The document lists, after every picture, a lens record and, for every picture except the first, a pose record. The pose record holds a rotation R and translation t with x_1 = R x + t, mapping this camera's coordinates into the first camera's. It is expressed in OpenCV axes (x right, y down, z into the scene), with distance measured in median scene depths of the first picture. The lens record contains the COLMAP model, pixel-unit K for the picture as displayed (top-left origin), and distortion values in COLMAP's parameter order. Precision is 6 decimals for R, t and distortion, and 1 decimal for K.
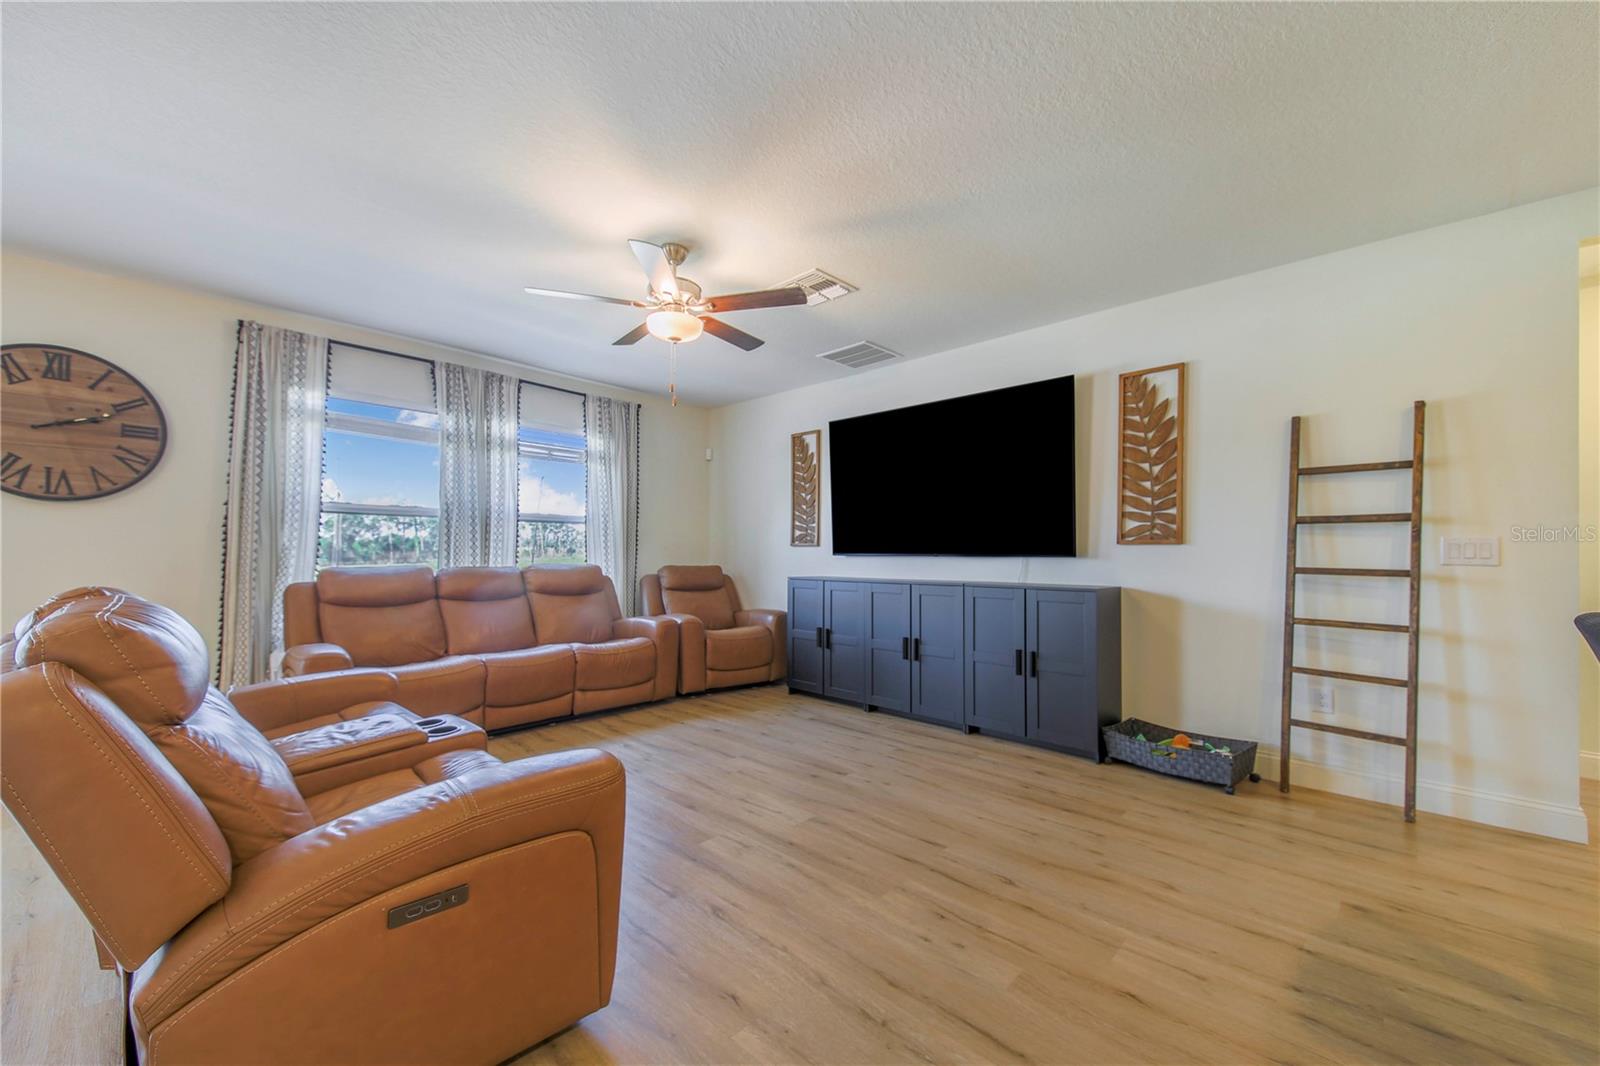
lens RADIAL K [[621.9, 0, 802.0], [0, 621.9, 564.0], [0, 0, 1]] dist [-0.001783, -0.001167]
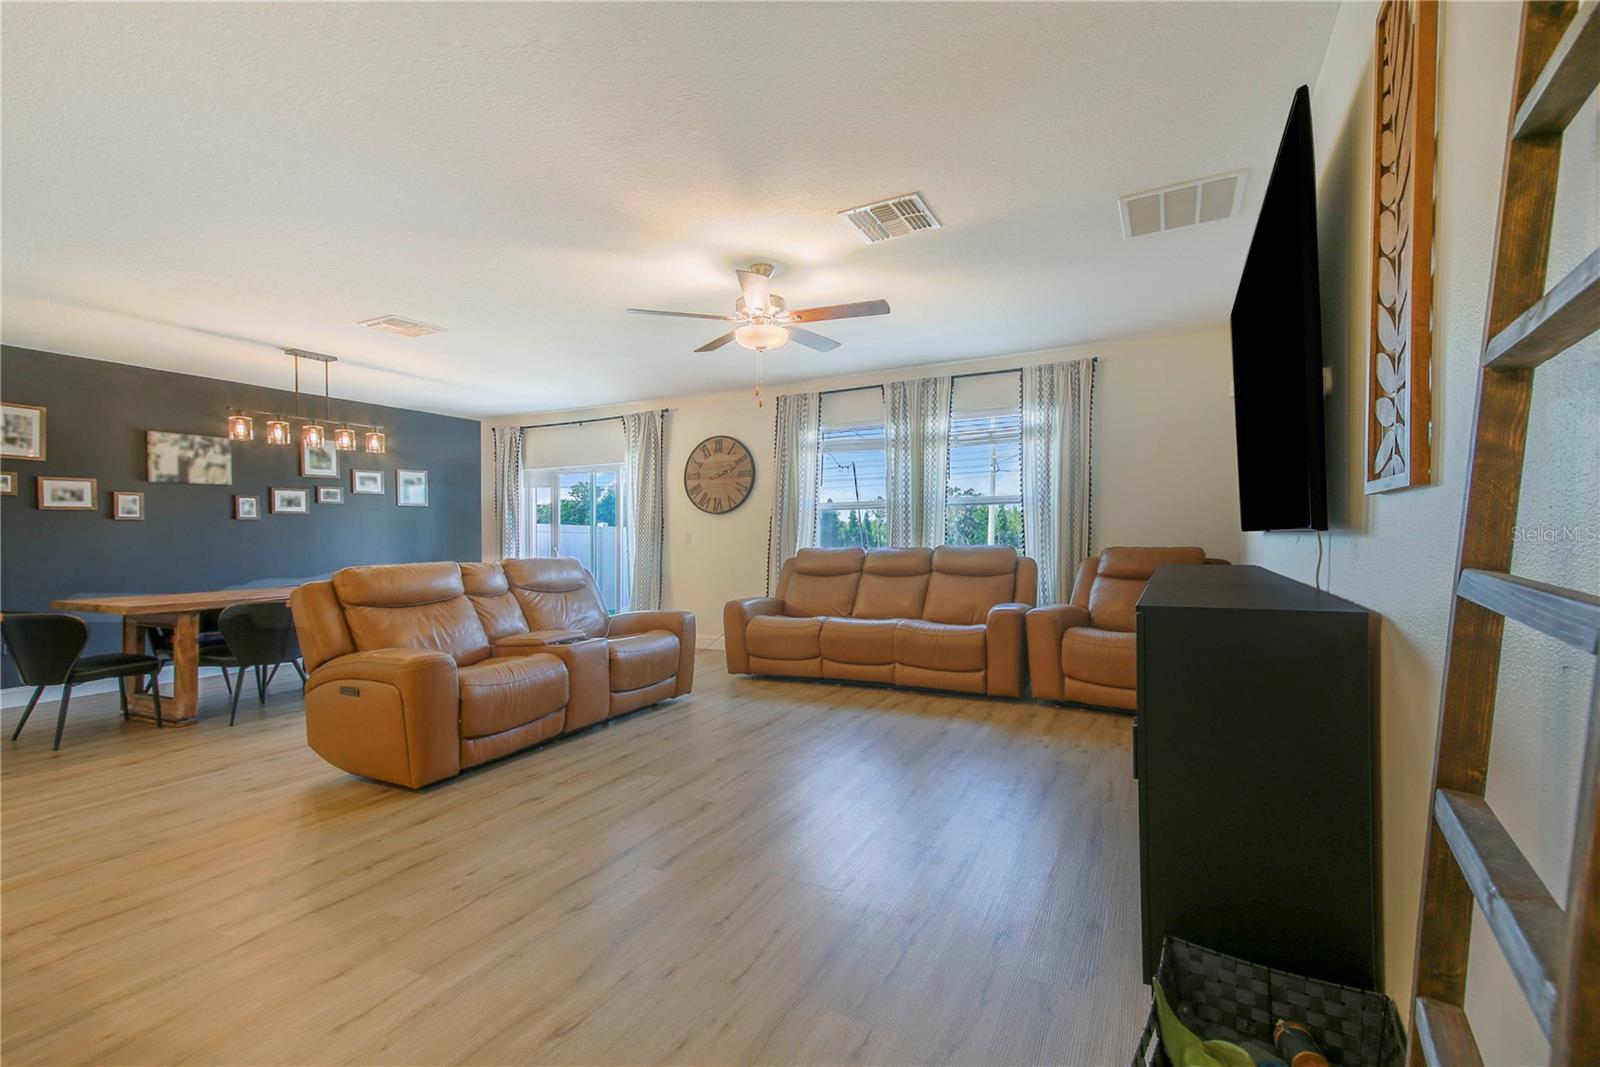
lens RADIAL K [[665.4, 0, 864.7], [0, 665.4, 527.8], [0, 0, 1]] dist [-0.001811, -0.001287]
pose [[0.357858, -0.024343, -0.933459, 0.763491], [0.007855, 0.999703, -0.023059, -0.008058], [0.933743, 0.000919, 0.357943, 0.571400]]
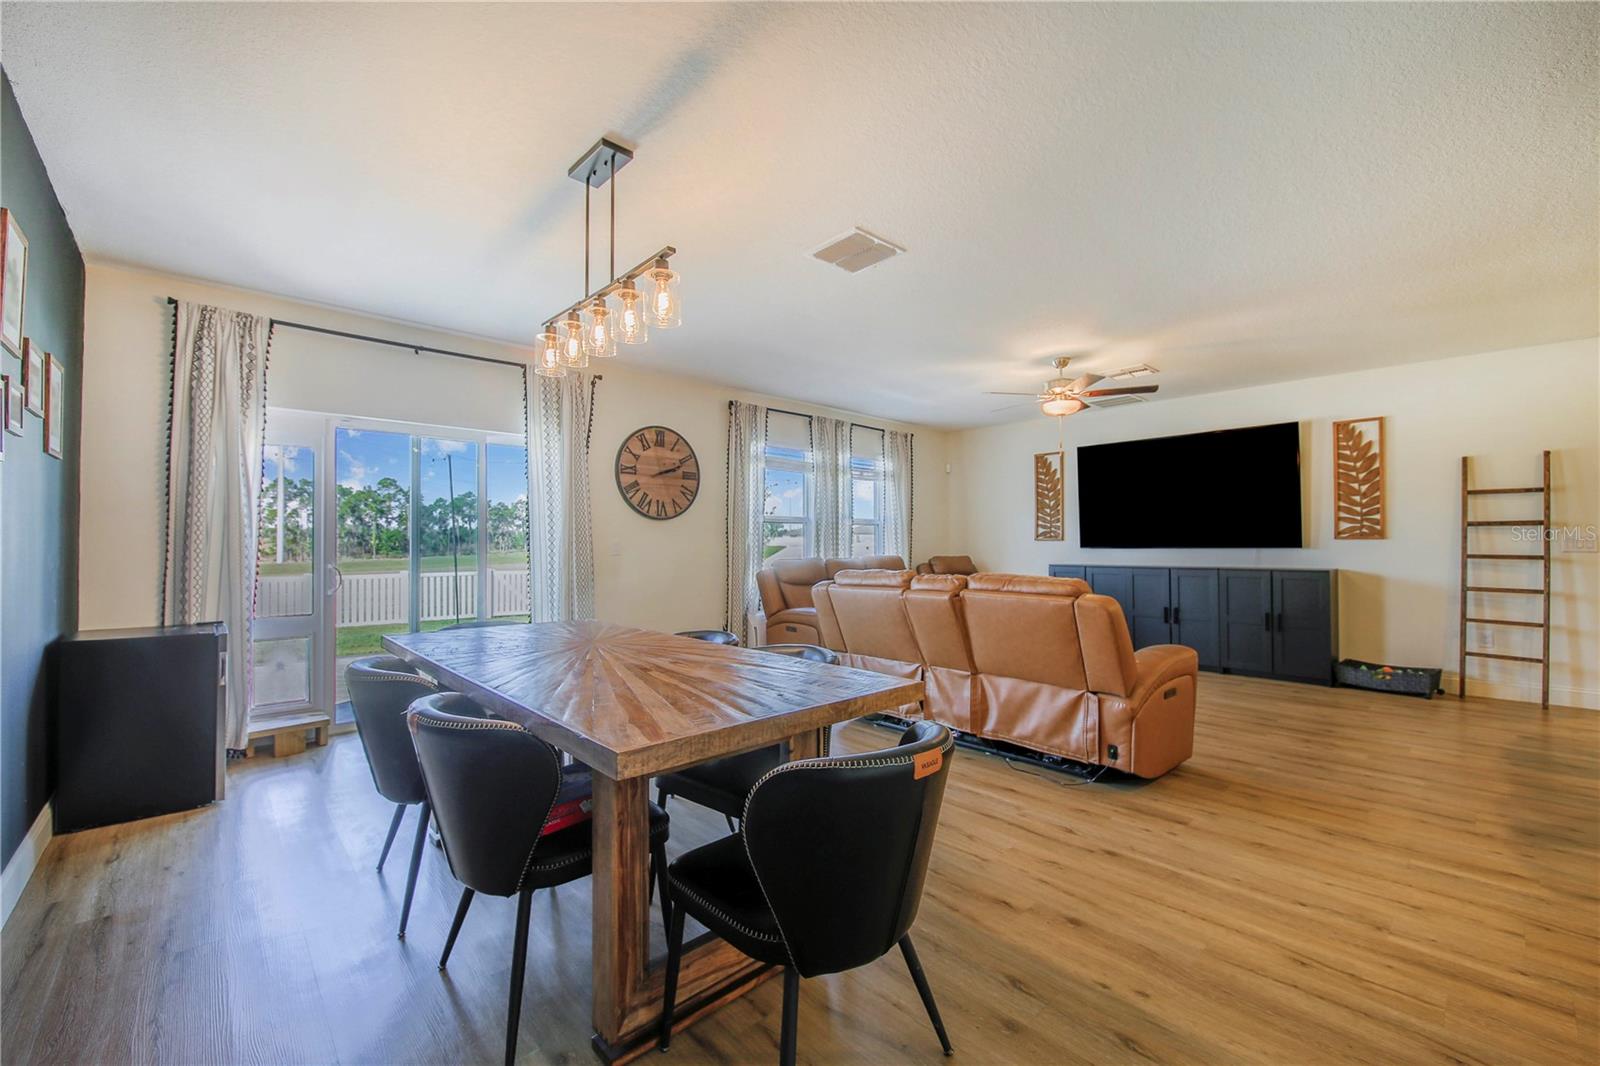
lens RADIAL K [[665.4, 0, 802.1], [0, 665.4, 537.3], [0, 0, 1]] dist [-0.001811, -0.001287]
pose [[0.999009, -0.013372, -0.042457, -0.642385], [0.012551, 0.999730, -0.019543, -0.020009], [0.042707, 0.018991, 0.998907, -0.590619]]
